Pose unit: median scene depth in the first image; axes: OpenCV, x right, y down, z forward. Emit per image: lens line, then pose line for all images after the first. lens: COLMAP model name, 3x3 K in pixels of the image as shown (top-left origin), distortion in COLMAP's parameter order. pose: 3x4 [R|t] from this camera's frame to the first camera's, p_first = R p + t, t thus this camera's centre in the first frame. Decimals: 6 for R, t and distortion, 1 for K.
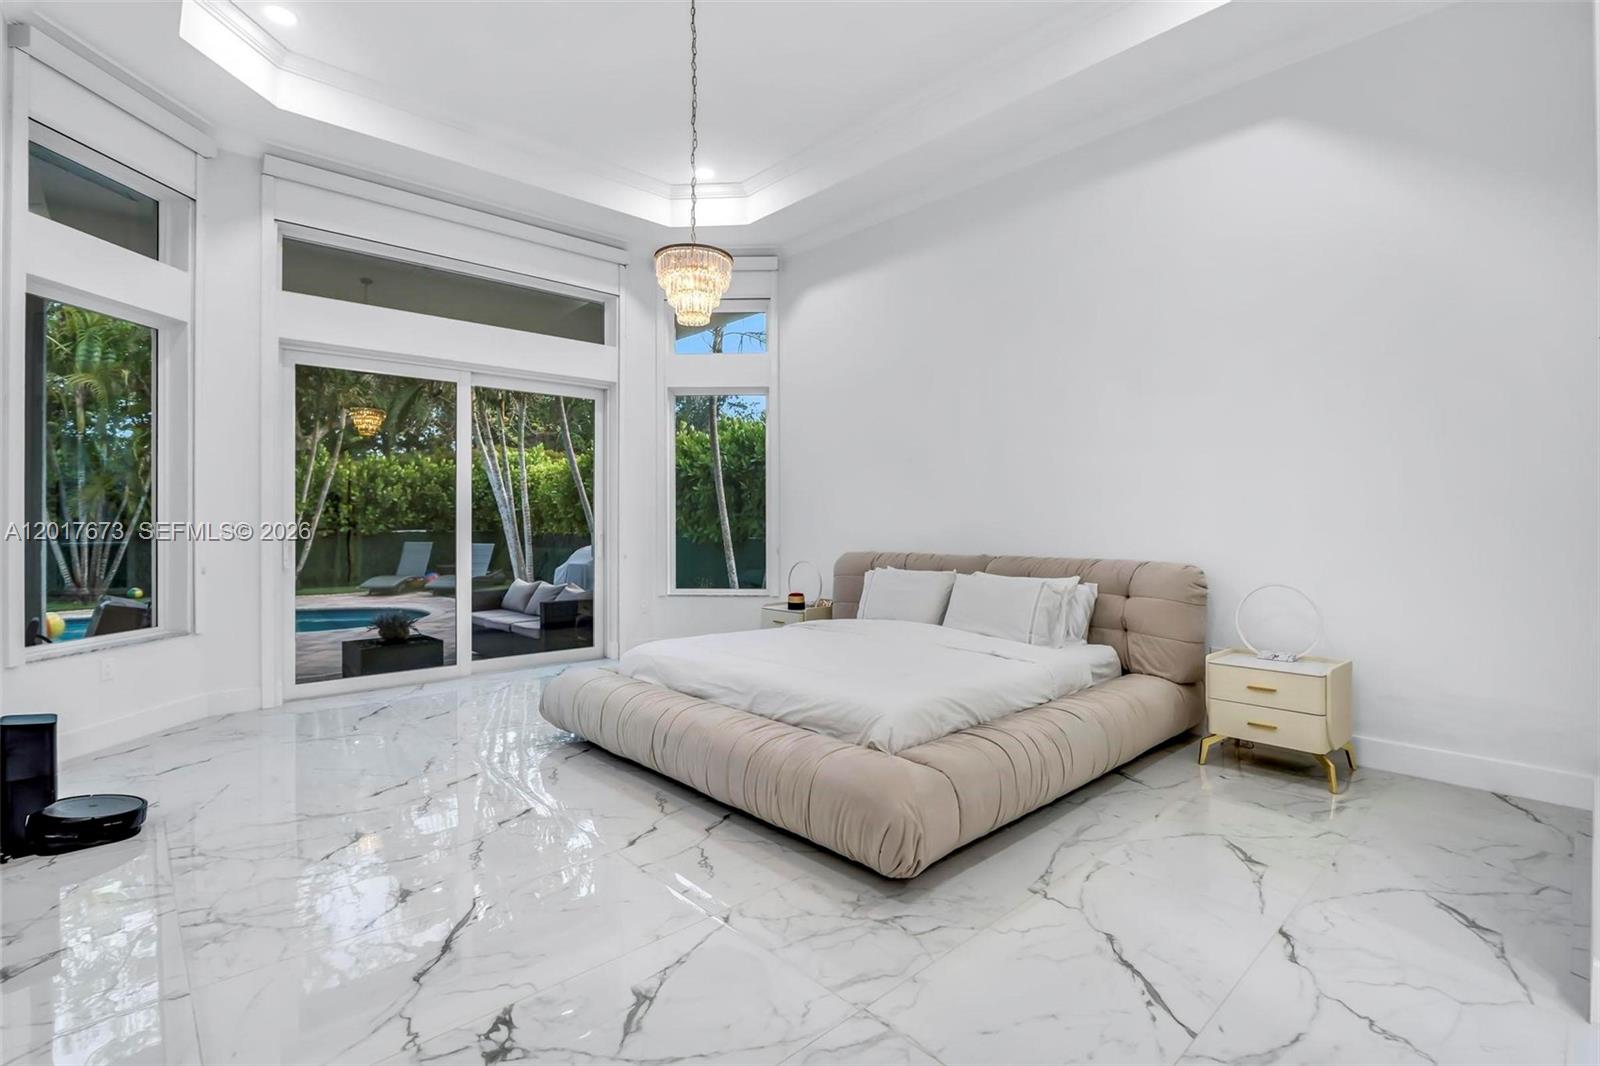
lens RADIAL K [[754.2, 0, 797.5], [0, 754.2, 512.7], [0, 0, 1]] dist [-0.019385, 0.000788]
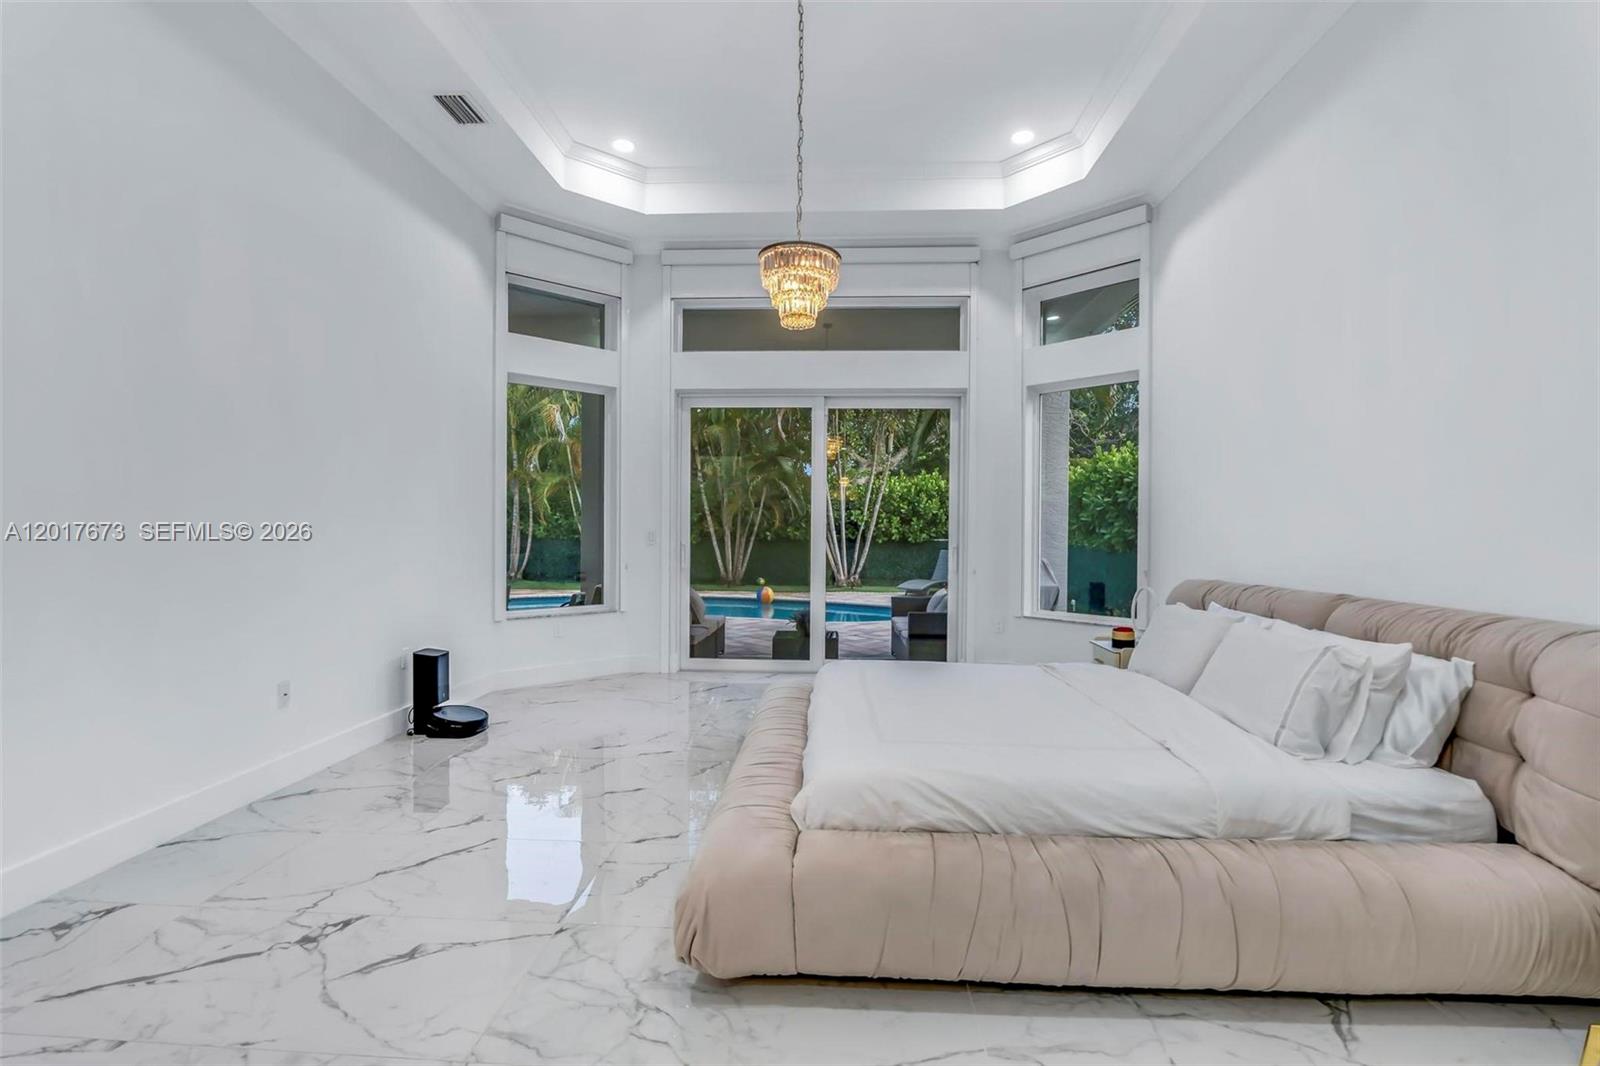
lens RADIAL K [[747.7, 0, 794.1], [0, 747.7, 533.4], [0, 0, 1]] dist [-0.014463, 0.000399]
pose [[0.692782, 0.012373, -0.721041, 0.397395], [-0.002230, 0.999885, 0.015015, -0.004567], [0.721144, -0.008795, 0.692730, 0.254490]]
